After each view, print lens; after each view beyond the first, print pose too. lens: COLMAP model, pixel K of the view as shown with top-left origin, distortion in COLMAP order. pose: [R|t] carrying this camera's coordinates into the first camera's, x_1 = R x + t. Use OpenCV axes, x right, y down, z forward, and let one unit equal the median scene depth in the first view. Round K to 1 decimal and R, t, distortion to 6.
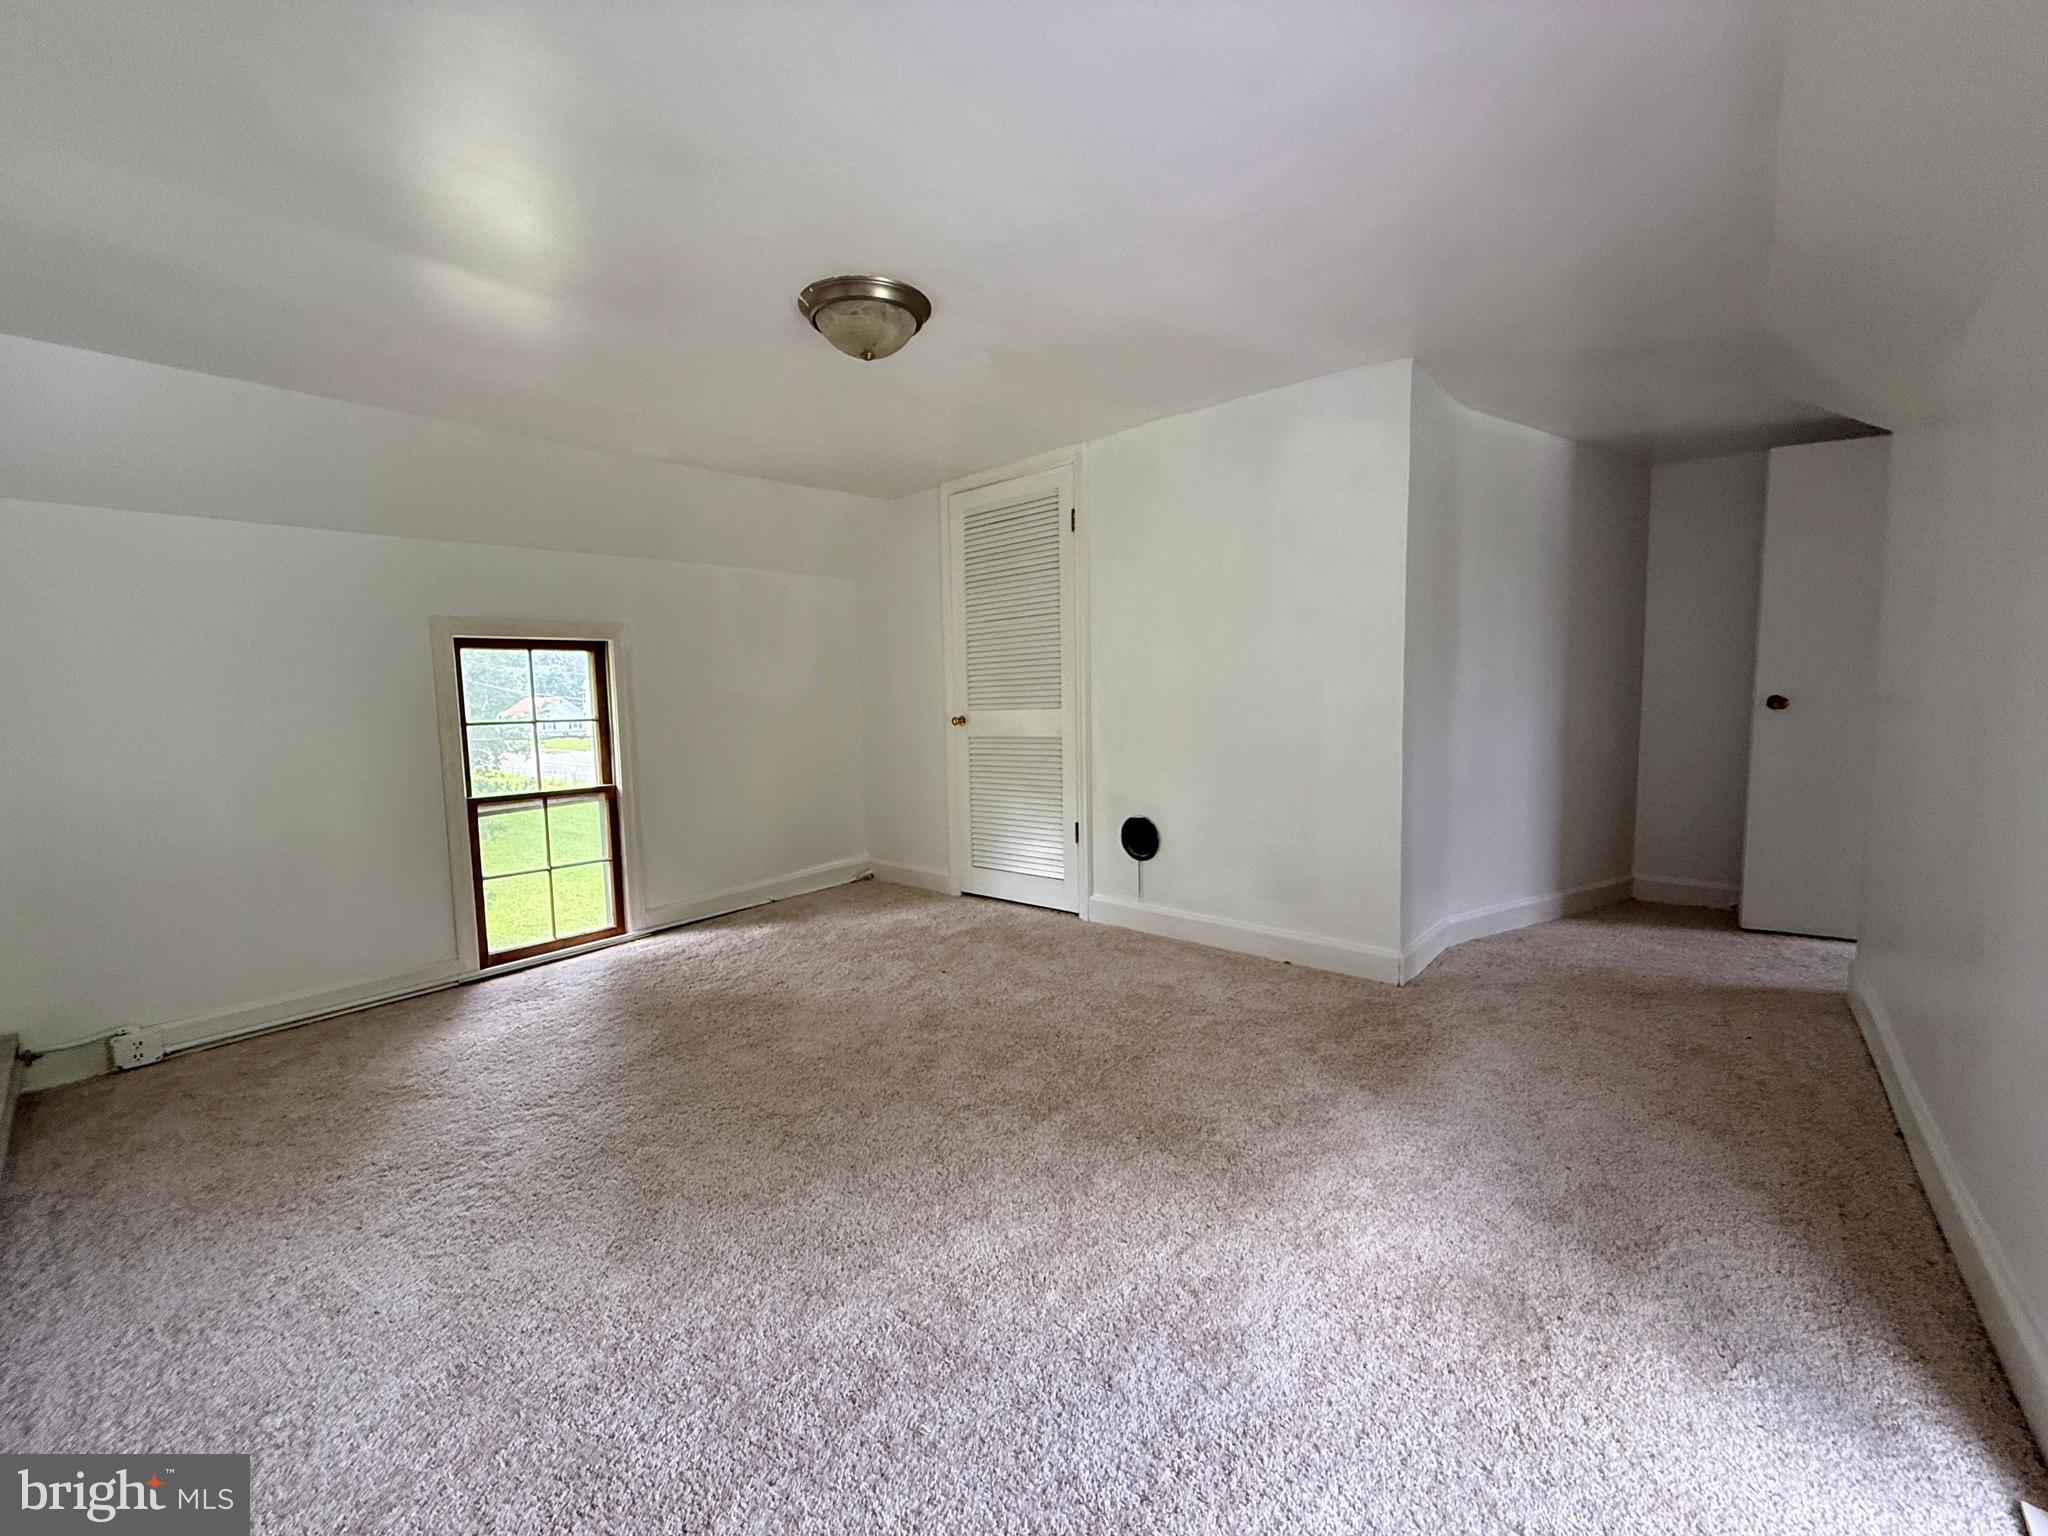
lens RADIAL K [[814.2, 0, 1024.0], [0, 814.2, 768.0], [0, 0, 1]] dist [0.000504, 0.000067]
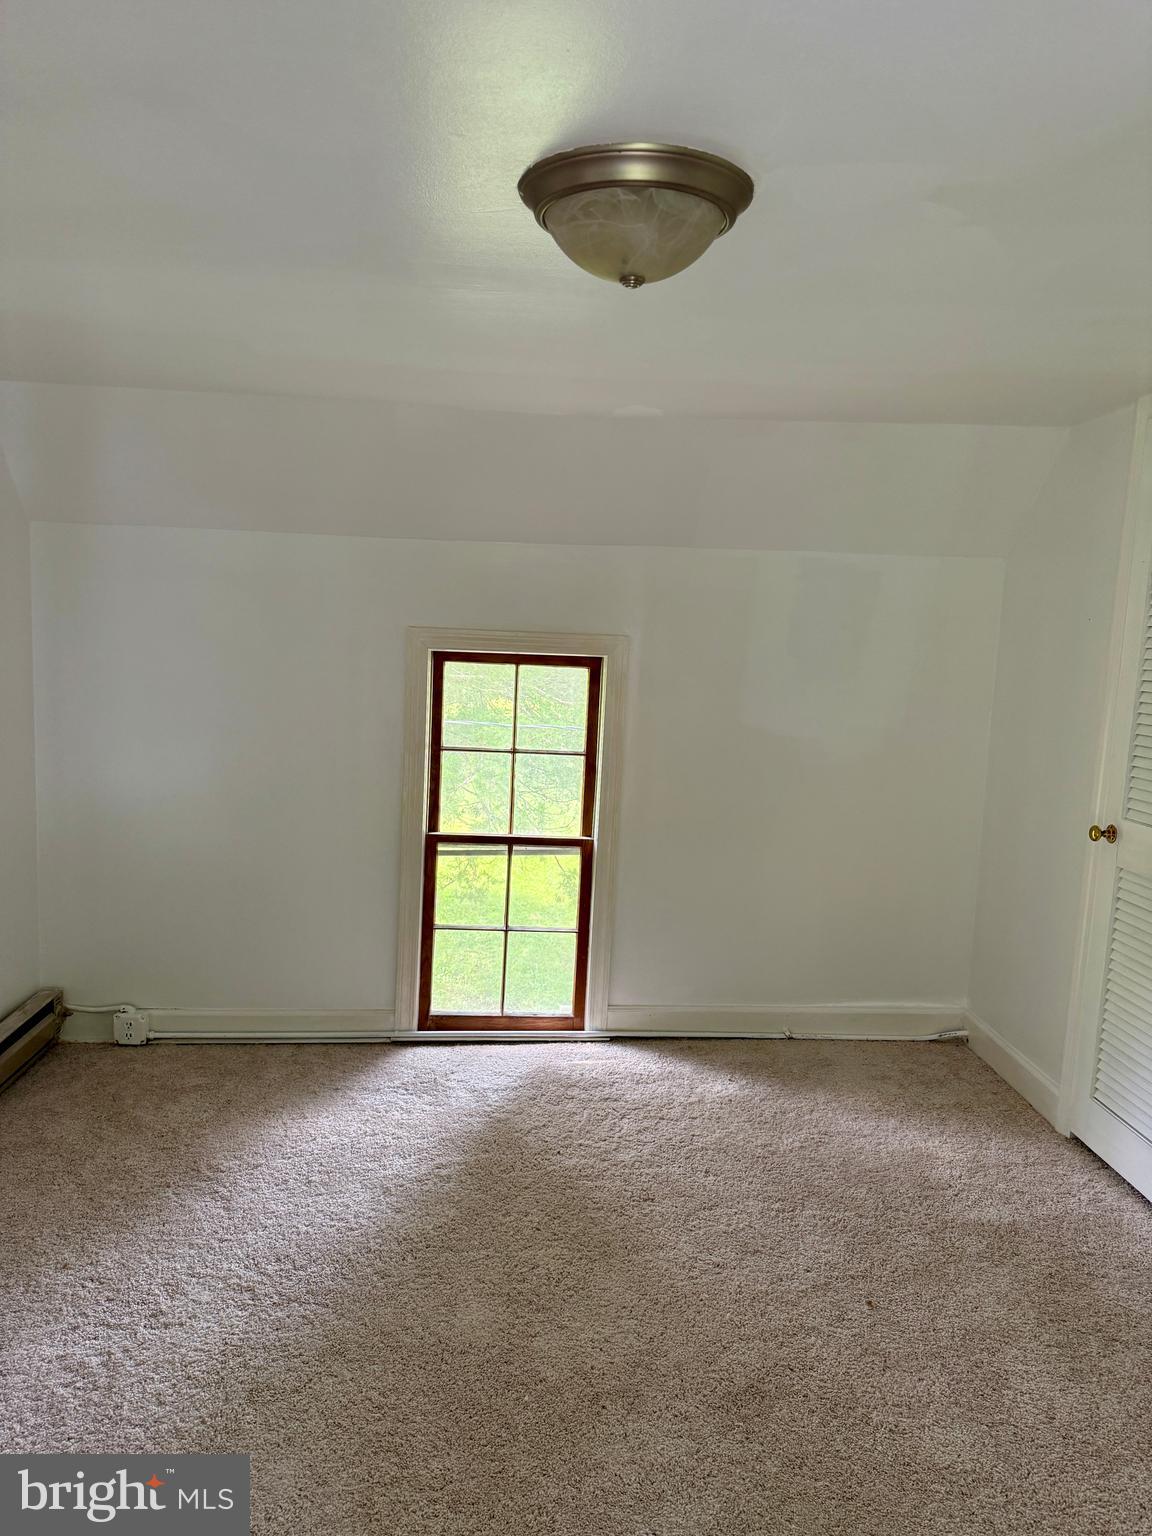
lens RADIAL K [[1078.8, 0, 598.3], [0, 1078.8, 747.7], [0, 0, 1]] dist [0.156269, -0.241797]
pose [[0.713080, 0.134415, -0.688077, 0.219586], [-0.131923, 0.989642, 0.056609, -0.134942], [0.688559, 0.050407, 0.723426, 0.265341]]
